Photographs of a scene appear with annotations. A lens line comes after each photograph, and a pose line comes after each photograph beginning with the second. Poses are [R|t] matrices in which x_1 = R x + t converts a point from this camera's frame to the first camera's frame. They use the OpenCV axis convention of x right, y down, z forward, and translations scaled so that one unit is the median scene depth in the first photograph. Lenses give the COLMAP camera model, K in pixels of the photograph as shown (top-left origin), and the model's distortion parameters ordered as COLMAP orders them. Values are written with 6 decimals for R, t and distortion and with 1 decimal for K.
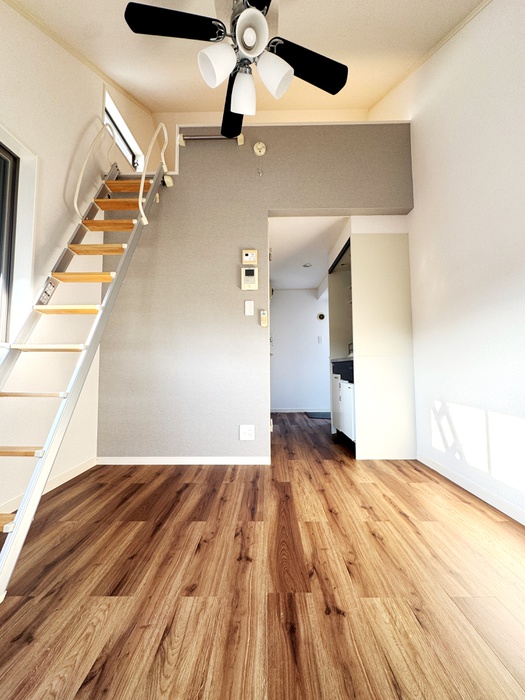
lens RADIAL K [[279.2, 0, 264.1], [0, 279.2, 350.6], [0, 0, 1]] dist [-0.003185, -0.000155]
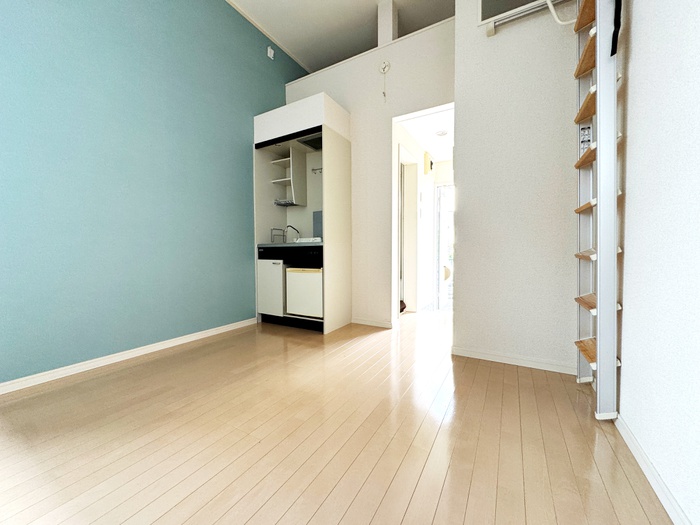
lens RADIAL K [[279.2, 0, 348.7], [0, 279.2, 263.2], [0, 0, 1]] dist [-0.003185, -0.000155]
pose [[0.493757, -0.029287, 0.869107, -0.718078], [-0.050269, 0.996800, 0.062149, 0.036973], [-0.868146, -0.074376, 0.490705, 0.466760]]
